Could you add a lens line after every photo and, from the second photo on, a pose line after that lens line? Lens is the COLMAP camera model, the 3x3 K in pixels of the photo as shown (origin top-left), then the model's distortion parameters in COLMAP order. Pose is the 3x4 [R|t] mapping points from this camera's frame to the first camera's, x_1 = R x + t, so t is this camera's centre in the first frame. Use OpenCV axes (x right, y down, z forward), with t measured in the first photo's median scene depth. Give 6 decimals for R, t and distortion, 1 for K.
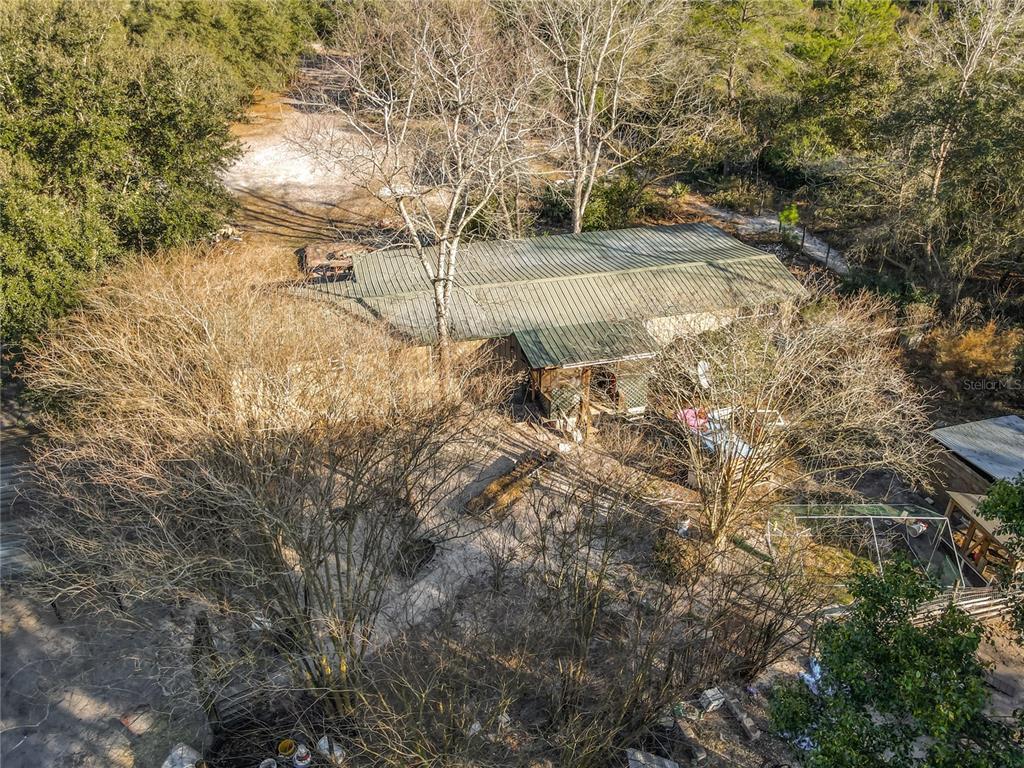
lens RADIAL K [[717.1, 0, 511.6], [0, 717.1, 382.2], [0, 0, 1]] dist [-0.004661, 0.002617]
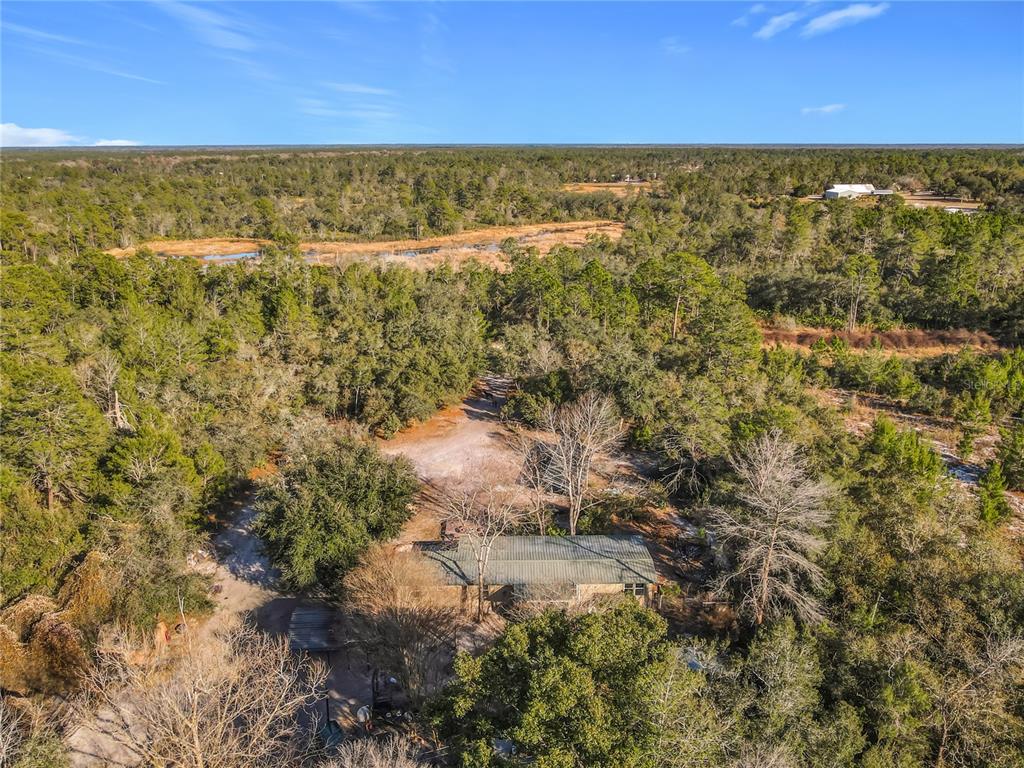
lens RADIAL K [[717.1, 0, 510.4], [0, 717.1, 384.7], [0, 0, 1]] dist [-0.004661, 0.002617]
pose [[0.966774, 0.047834, -0.251117, 0.446186], [-0.120938, 0.951035, -0.284441, -0.018116], [0.225215, 0.305360, 0.925221, -1.109536]]
